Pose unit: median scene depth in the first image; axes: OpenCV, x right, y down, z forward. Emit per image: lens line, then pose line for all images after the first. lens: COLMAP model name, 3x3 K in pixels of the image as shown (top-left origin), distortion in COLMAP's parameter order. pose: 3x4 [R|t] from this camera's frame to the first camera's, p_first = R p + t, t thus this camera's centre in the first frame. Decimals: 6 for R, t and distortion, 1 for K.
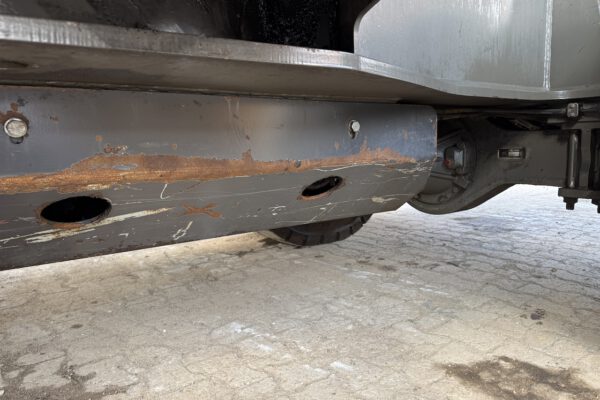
lens RADIAL K [[422.8, 0, 298.1], [0, 422.8, 203.0], [0, 0, 1]] dist [0.064442, -0.074952]
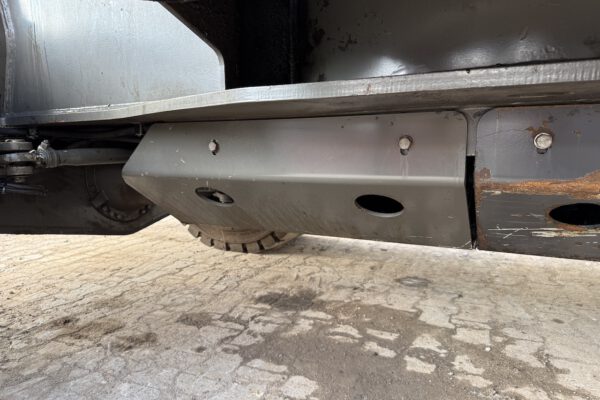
lens RADIAL K [[422.8, 0, 298.1], [0, 422.8, 203.0], [0, 0, 1]] dist [0.064442, -0.074952]
pose [[0.489967, 0.140323, -0.860373, 0.038645], [-0.124311, 0.988120, 0.090365, -0.014994], [0.862832, 0.062678, 0.501590, -0.110617]]
